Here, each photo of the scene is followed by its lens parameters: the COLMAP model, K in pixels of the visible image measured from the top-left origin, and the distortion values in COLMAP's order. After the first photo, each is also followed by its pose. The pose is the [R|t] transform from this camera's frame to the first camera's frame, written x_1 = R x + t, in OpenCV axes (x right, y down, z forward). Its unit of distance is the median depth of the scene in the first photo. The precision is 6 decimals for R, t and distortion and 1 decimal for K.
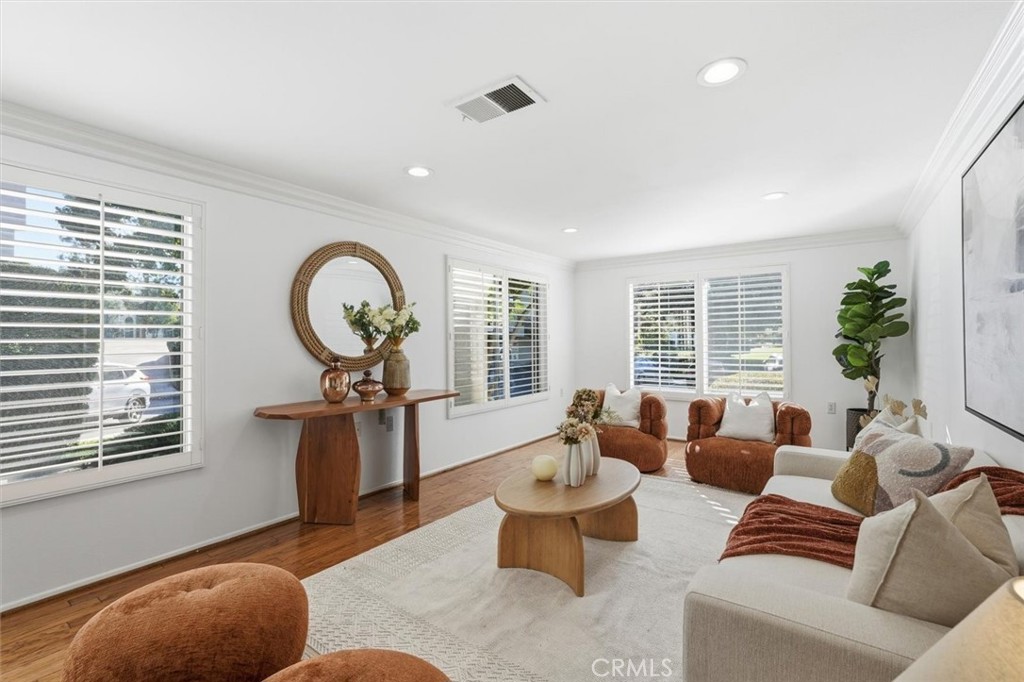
lens RADIAL K [[453.8, 0, 511.9], [0, 453.8, 340.6], [0, 0, 1]] dist [-0.013462, 0.006465]
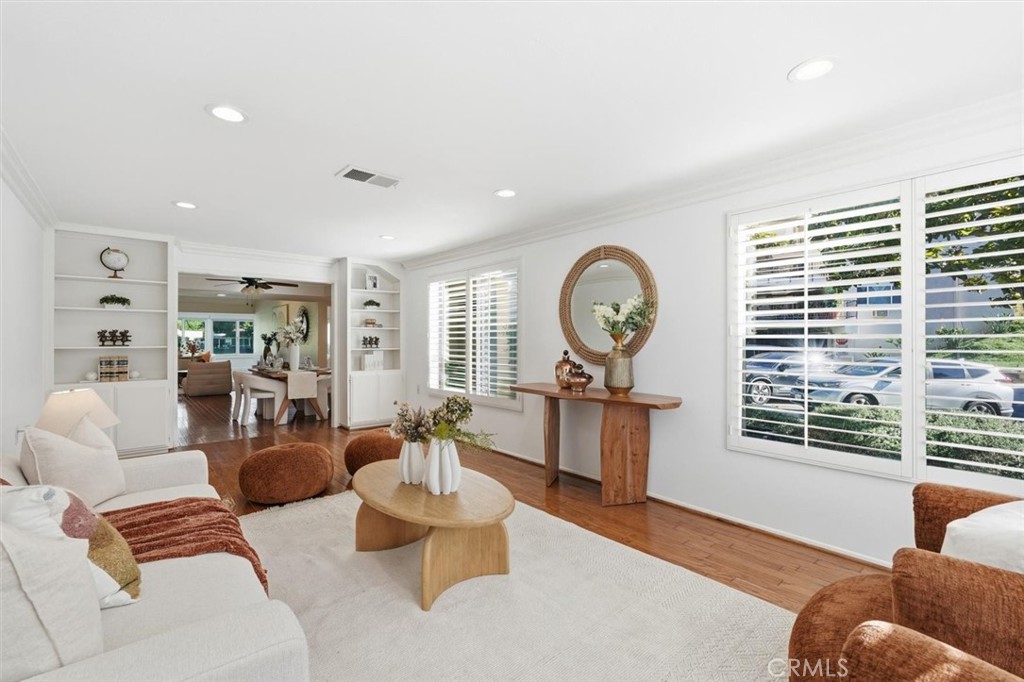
lens RADIAL K [[453.8, 0, 510.2], [0, 453.8, 338.7], [0, 0, 1]] dist [-0.013462, 0.006465]
pose [[-0.232838, 0.001963, -0.972513, 0.658188], [0.003257, 0.999994, 0.001239, 0.002150], [0.972510, -0.002879, -0.232843, 0.903064]]
